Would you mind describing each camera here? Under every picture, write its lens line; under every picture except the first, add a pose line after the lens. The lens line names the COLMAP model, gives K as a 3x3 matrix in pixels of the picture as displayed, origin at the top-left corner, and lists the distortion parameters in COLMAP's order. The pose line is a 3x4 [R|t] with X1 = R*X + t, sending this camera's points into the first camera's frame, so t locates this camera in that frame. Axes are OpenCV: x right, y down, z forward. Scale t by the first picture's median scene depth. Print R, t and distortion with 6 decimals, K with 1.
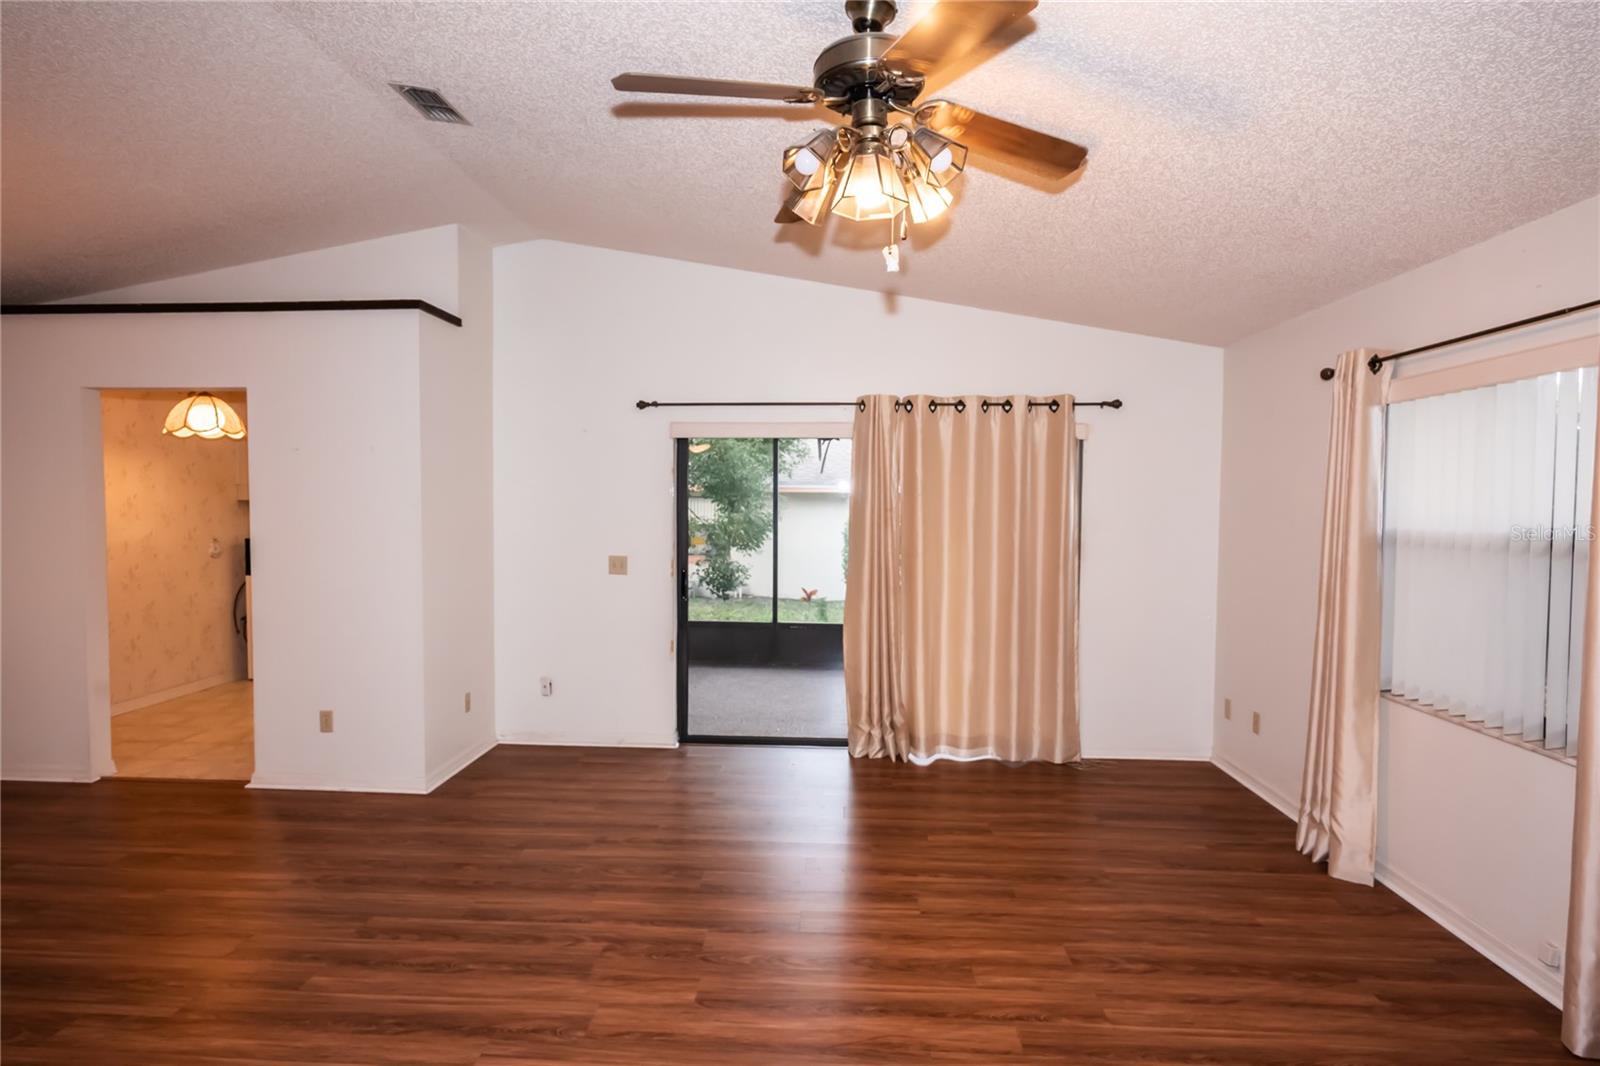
lens RADIAL K [[818.0, 0, 800.0], [0, 818.0, 533.0], [0, 0, 1]] dist [-0.001551, 0.000376]
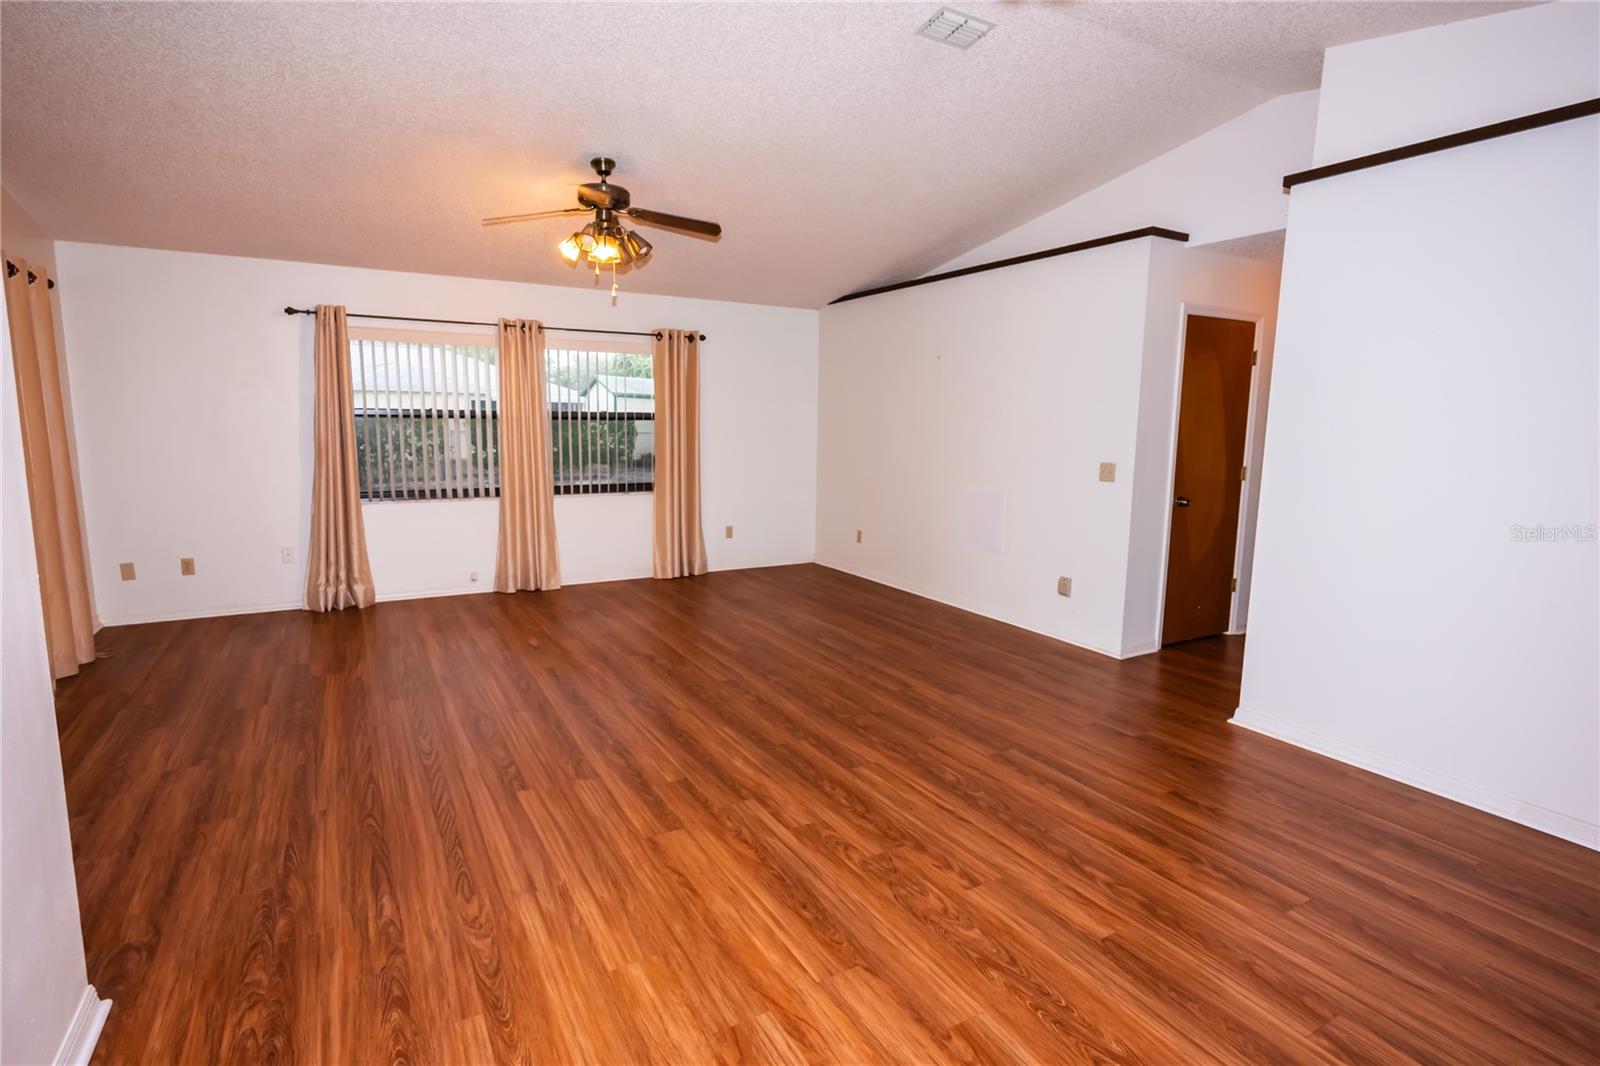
lens RADIAL K [[793.5, 0, 800.0], [0, 793.5, 533.0], [0, 0, 1]] dist [0.000363, 0.001751]
pose [[-0.551127, -0.134152, 0.823567, -1.465804], [0.012782, 0.985518, 0.169086, -0.026051], [-0.834324, 0.103715, -0.541431, 1.289175]]
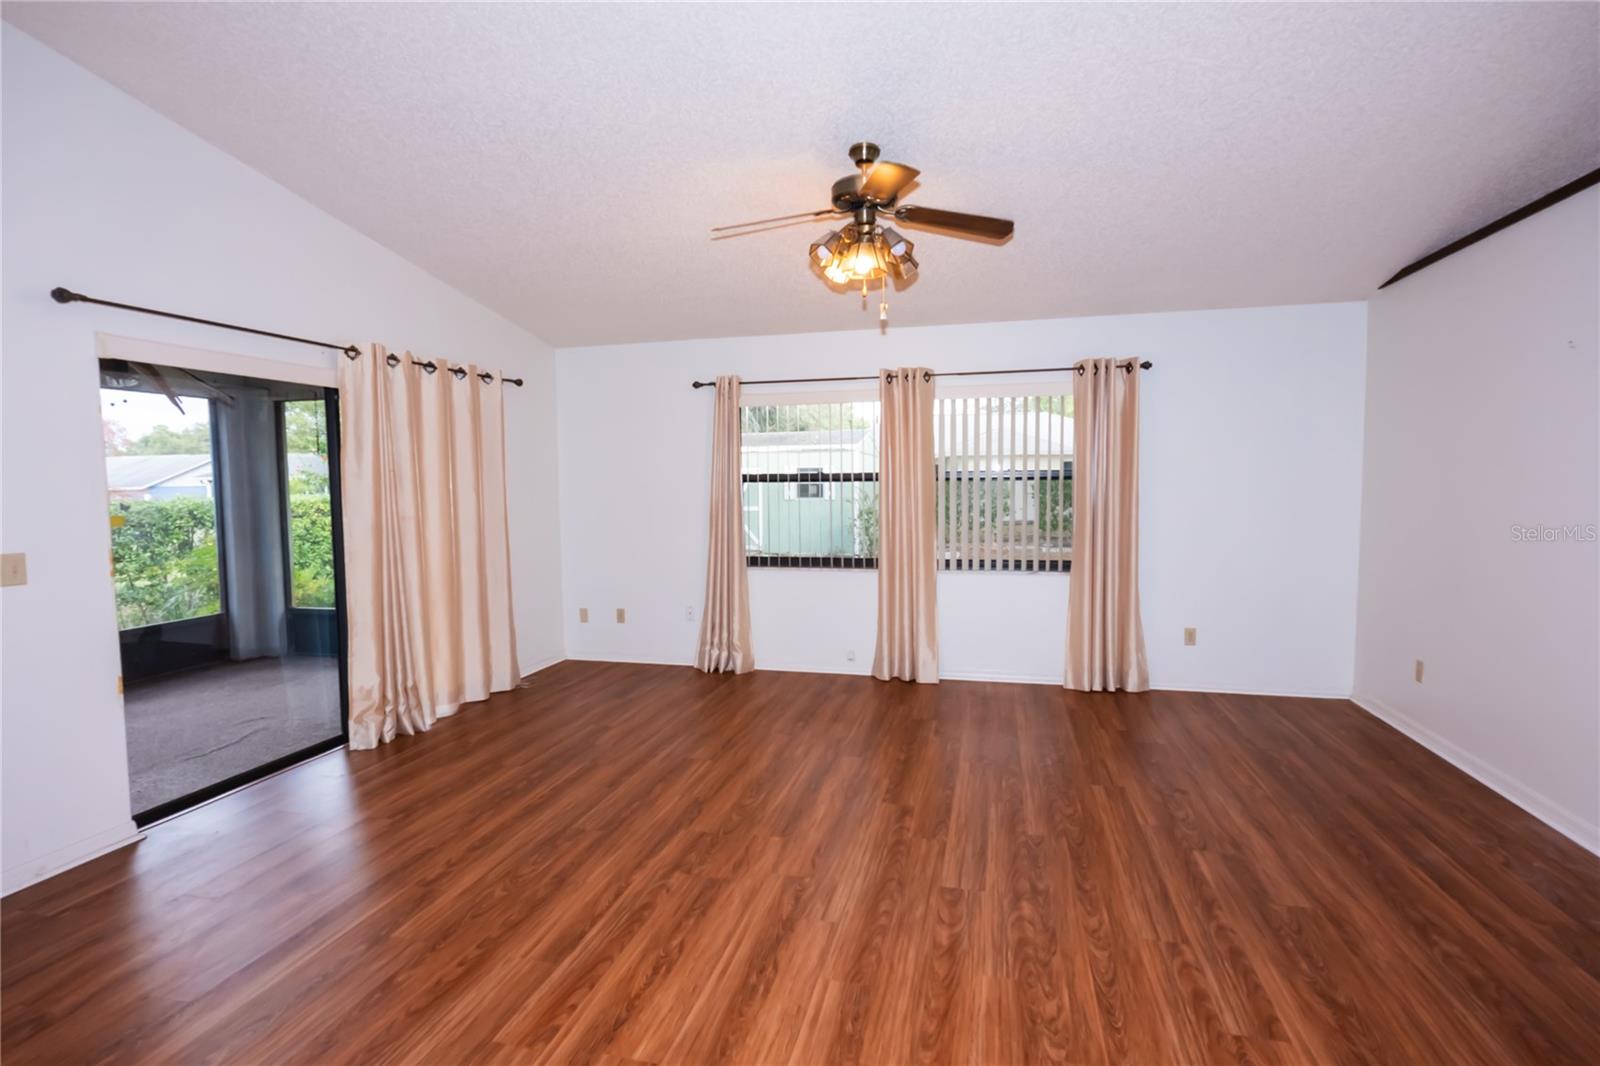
lens RADIAL K [[793.5, 0, 800.0], [0, 793.5, 533.0], [0, 0, 1]] dist [0.000363, 0.001751]
pose [[0.187413, -0.077234, 0.979240, -1.123855], [0.047874, 0.996438, 0.069428, 0.003219], [-0.981114, 0.033868, 0.190443, 0.608950]]
